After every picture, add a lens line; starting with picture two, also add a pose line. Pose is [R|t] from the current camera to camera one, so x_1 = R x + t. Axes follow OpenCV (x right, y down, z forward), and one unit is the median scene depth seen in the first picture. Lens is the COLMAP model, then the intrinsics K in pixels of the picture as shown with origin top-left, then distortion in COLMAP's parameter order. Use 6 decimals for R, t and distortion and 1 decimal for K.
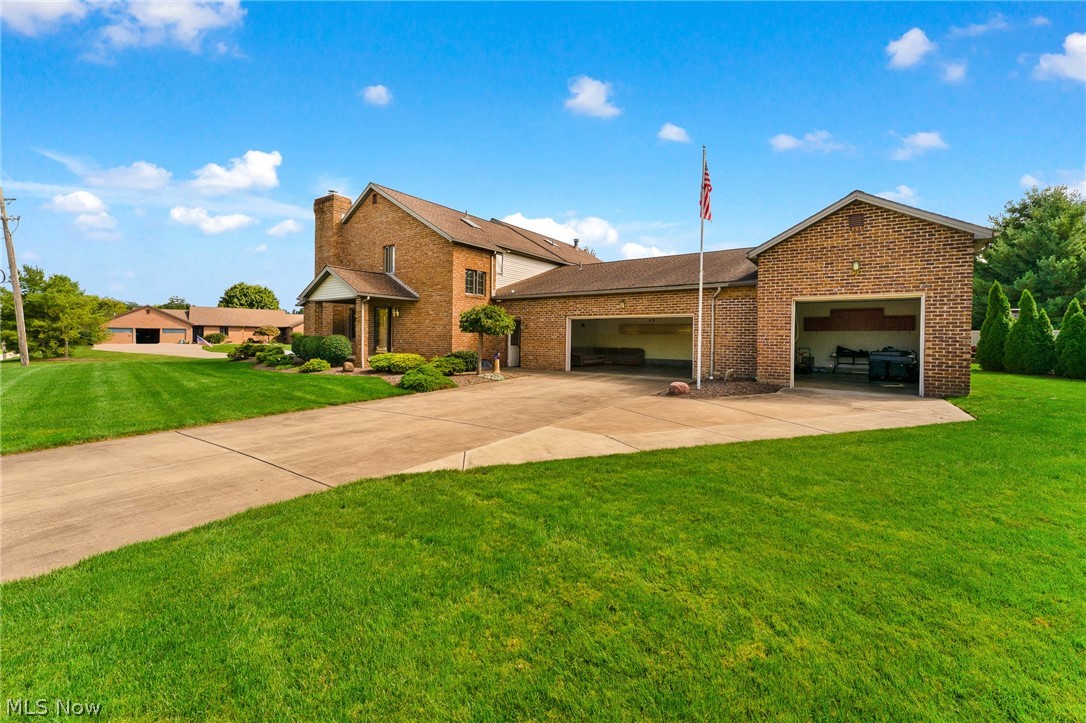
lens RADIAL K [[442.6, 0, 551.1], [0, 442.6, 344.4], [0, 0, 1]] dist [0.002338, 0.000133]
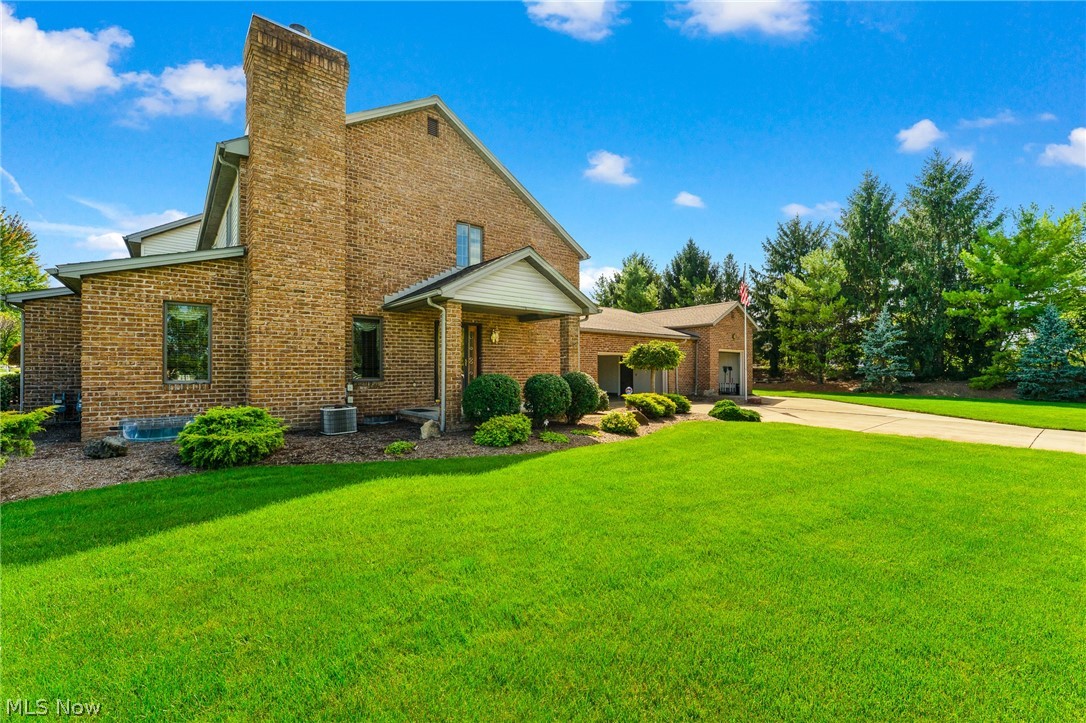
lens RADIAL K [[439.1, 0, 545.0], [0, 439.1, 370.1], [0, 0, 1]] dist [-0.001011, -0.000042]
pose [[0.283221, -0.008499, 0.959017, -1.070321], [0.017573, 0.999839, 0.003671, -0.026188], [-0.958894, 0.015813, 0.283325, 0.857745]]
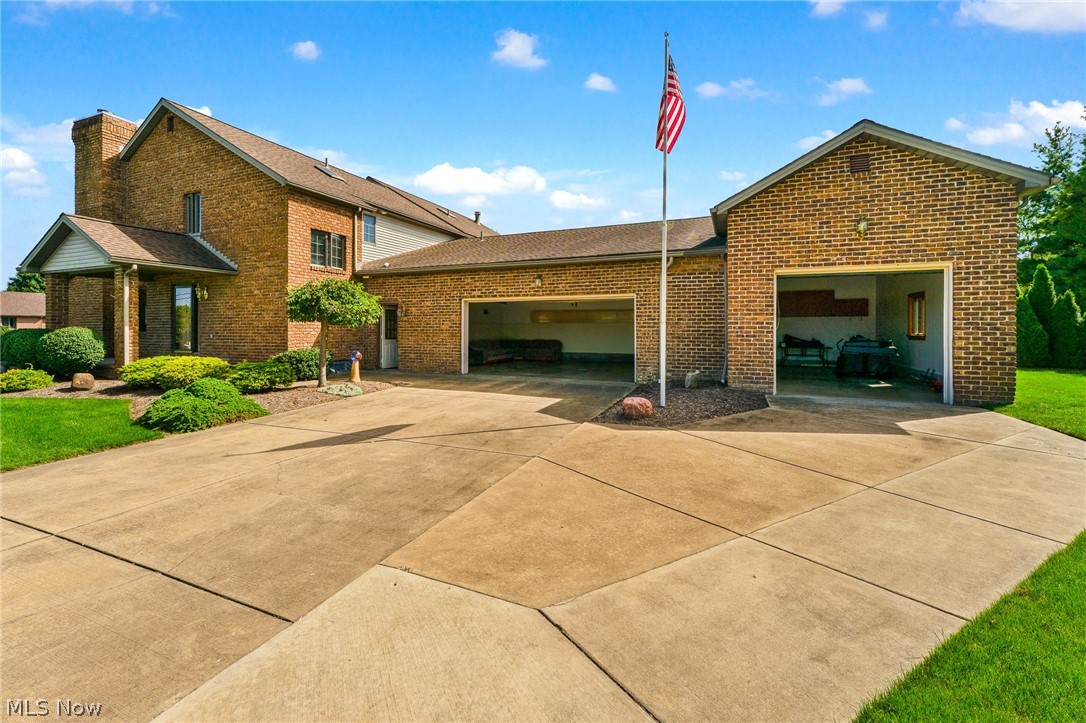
lens RADIAL K [[452.6, 0, 549.2], [0, 452.6, 330.3], [0, 0, 1]] dist [0.000511, 0.000203]
pose [[0.978749, -0.010489, 0.204794, 0.023647], [0.011990, 0.999910, -0.006088, -0.005322], [-0.204711, 0.008414, 0.978786, 0.257264]]
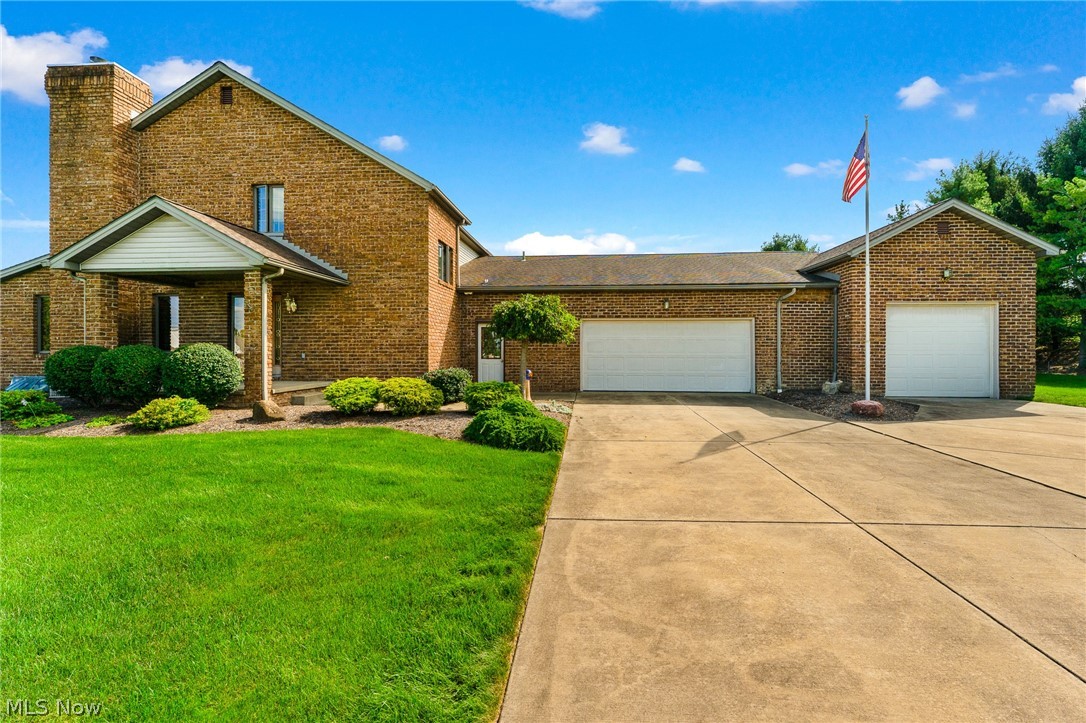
lens RADIAL K [[447.4, 0, 570.3], [0, 447.4, 351.3], [0, 0, 1]] dist [0.001080, -0.000004]
pose [[0.861344, -0.010948, 0.507905, -0.382133], [0.014657, 0.999887, -0.003304, -0.005466], [-0.507811, 0.010291, 0.861407, 0.376751]]
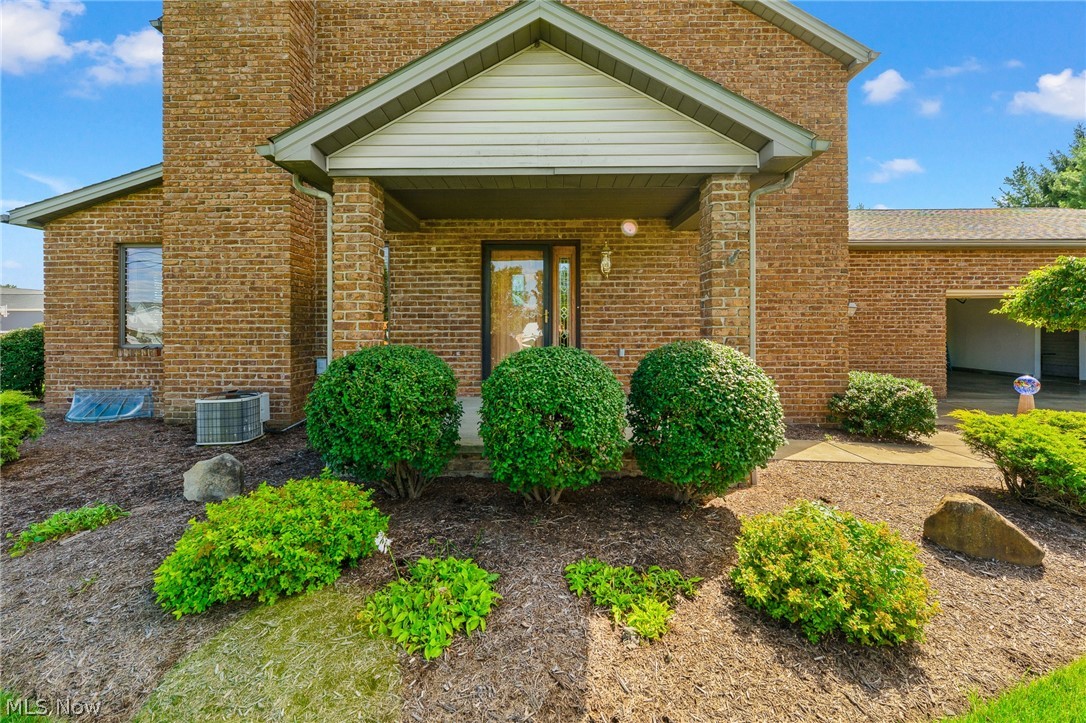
lens RADIAL K [[432.4, 0, 576.4], [0, 432.4, 327.2], [0, 0, 1]] dist [-0.001503, 0.000242]
pose [[0.836832, -0.011592, 0.547337, -0.614153], [0.015882, 0.999869, -0.003106, -0.027300], [-0.547229, 0.011292, 0.836906, 0.858772]]
